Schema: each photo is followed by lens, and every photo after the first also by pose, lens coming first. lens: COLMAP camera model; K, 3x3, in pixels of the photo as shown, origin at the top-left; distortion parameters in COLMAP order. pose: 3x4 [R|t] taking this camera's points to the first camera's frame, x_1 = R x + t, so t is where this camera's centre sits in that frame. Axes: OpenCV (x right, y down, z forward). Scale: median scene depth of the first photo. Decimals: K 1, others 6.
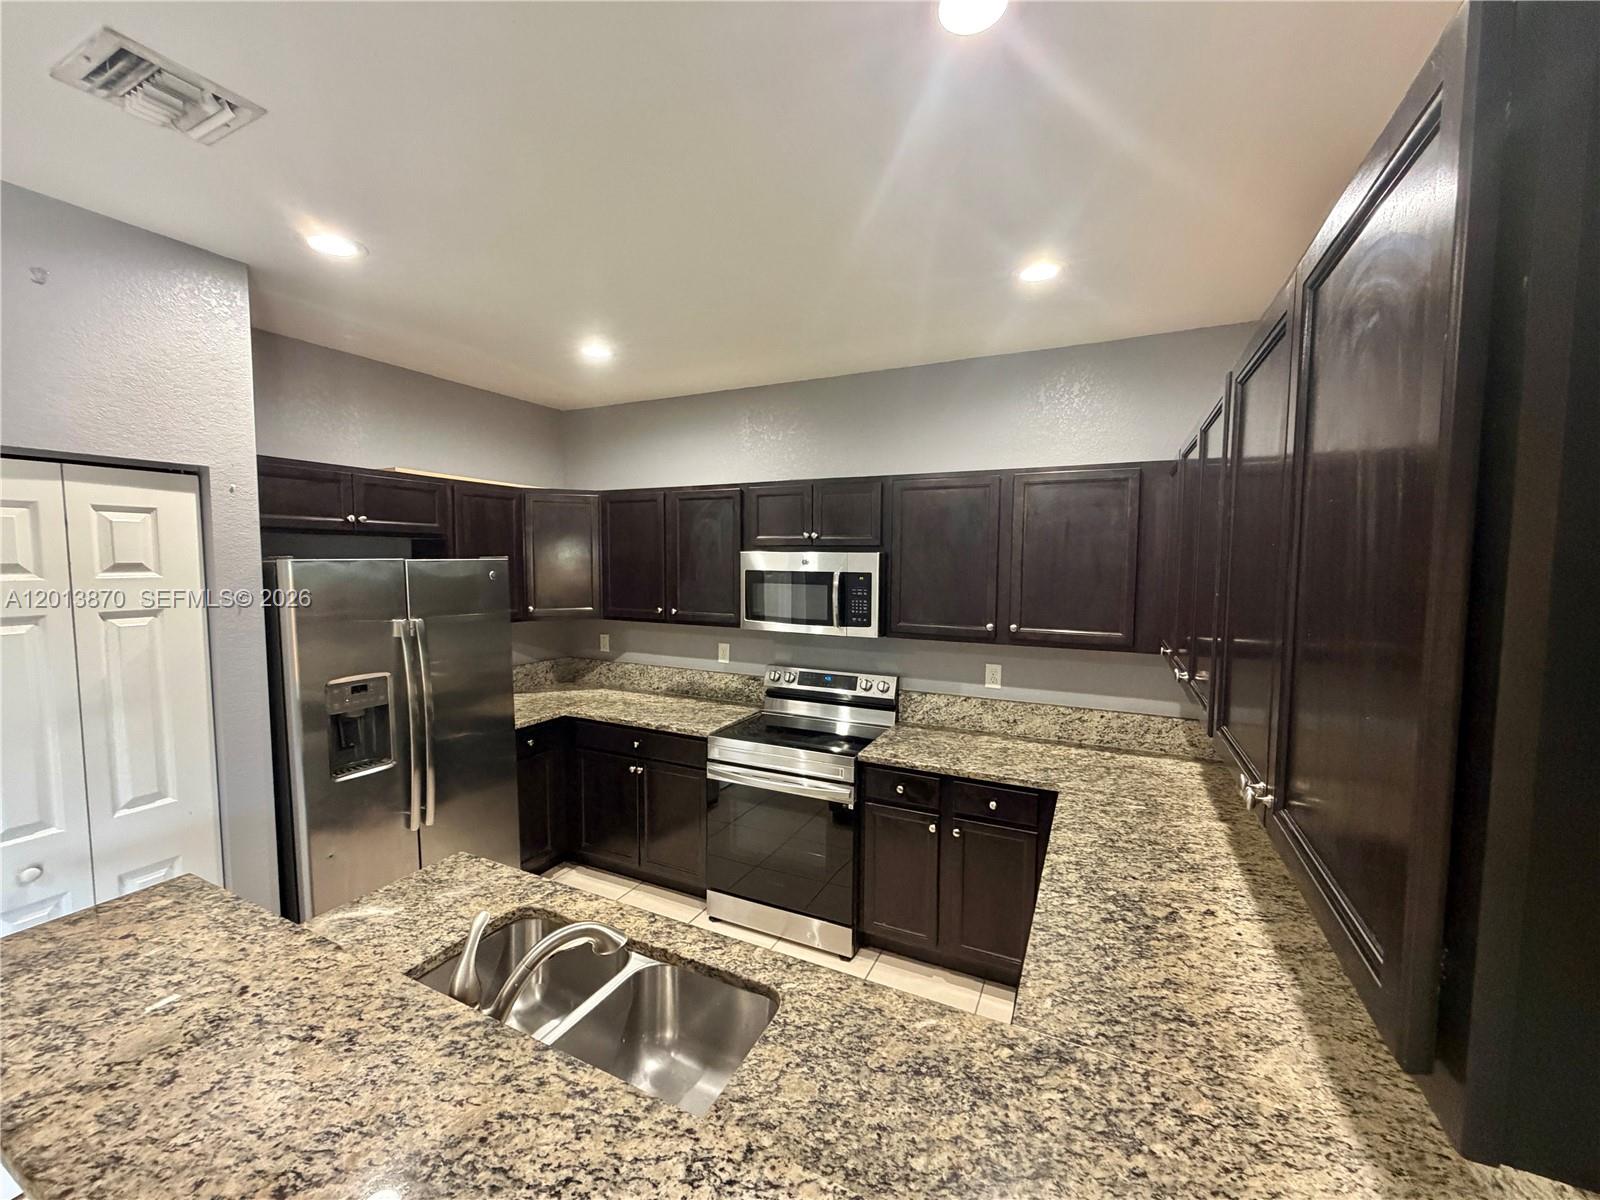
lens RADIAL K [[637.6, 0, 795.6], [0, 637.6, 600.3], [0, 0, 1]] dist [-0.000636, 0.000040]
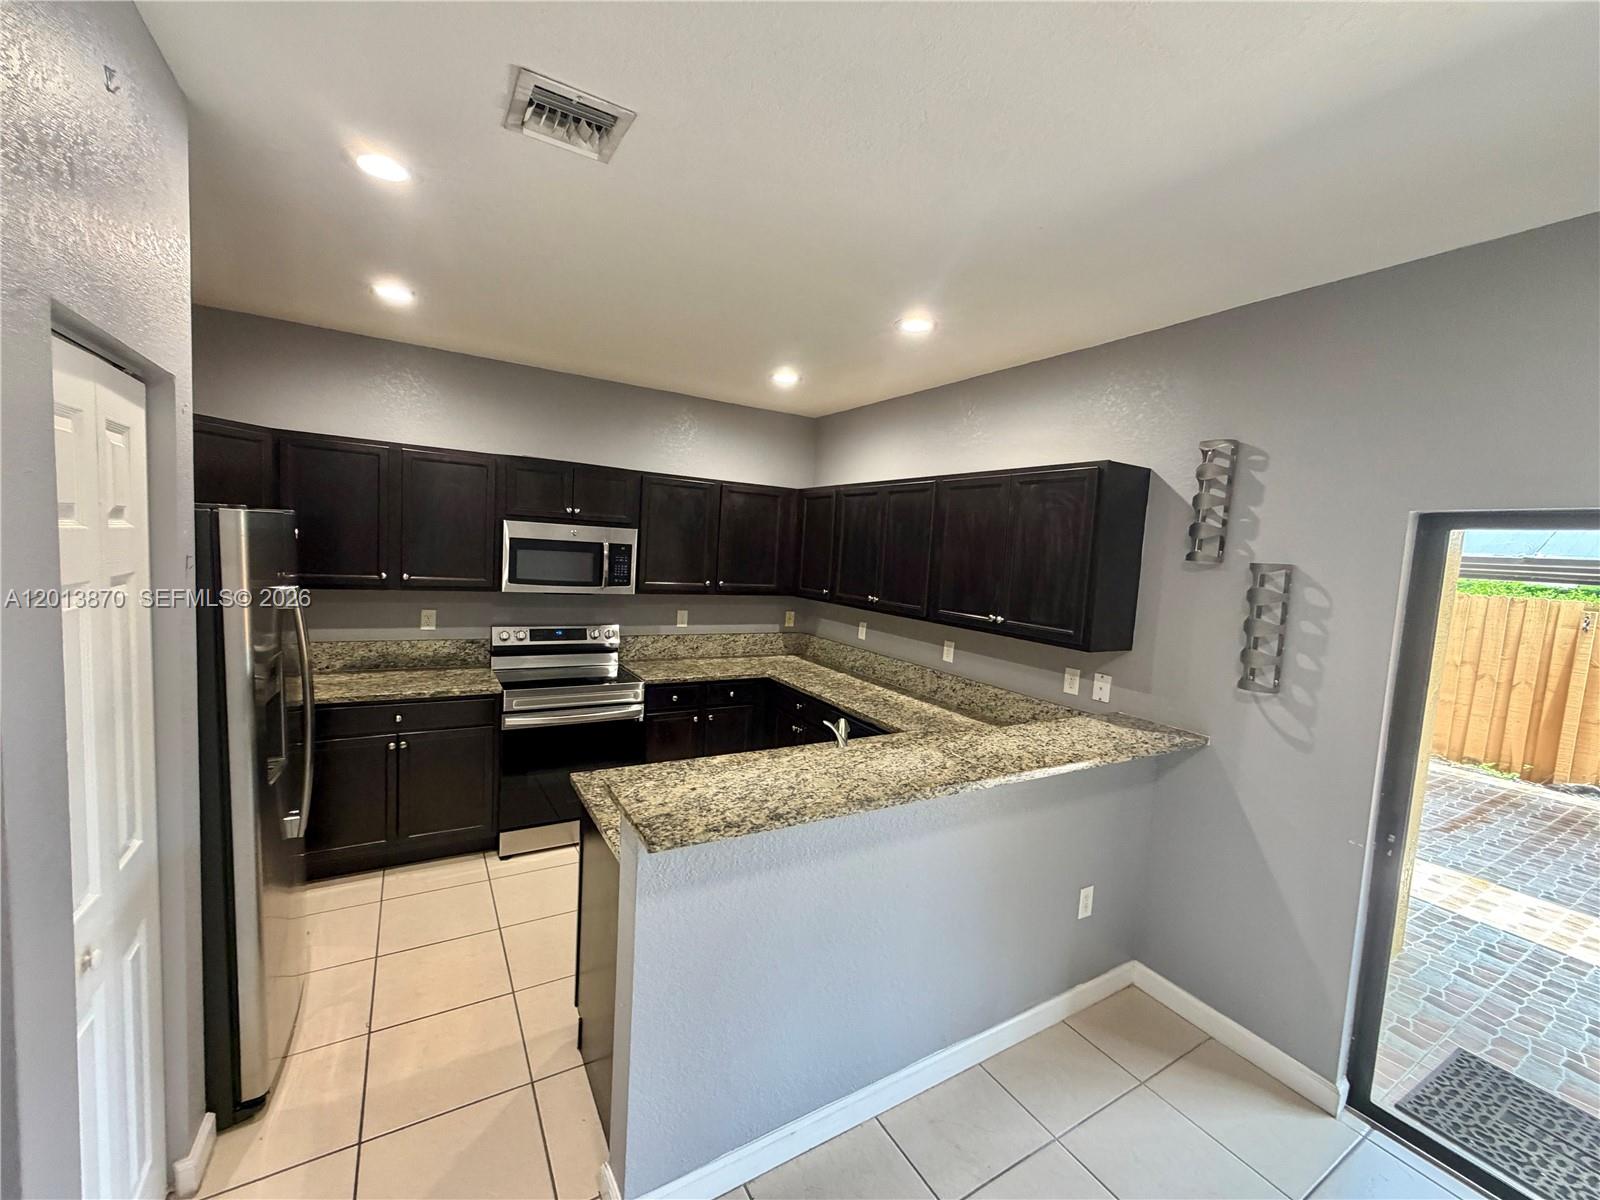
lens RADIAL K [[637.6, 0, 795.6], [0, 637.6, 600.3], [0, 0, 1]] dist [-0.000636, 0.000040]
pose [[0.547246, -0.042231, 0.835906, -0.892172], [0.000374, 0.998738, 0.050213, 0.006460], [-0.836972, -0.027166, 0.546571, 0.001470]]
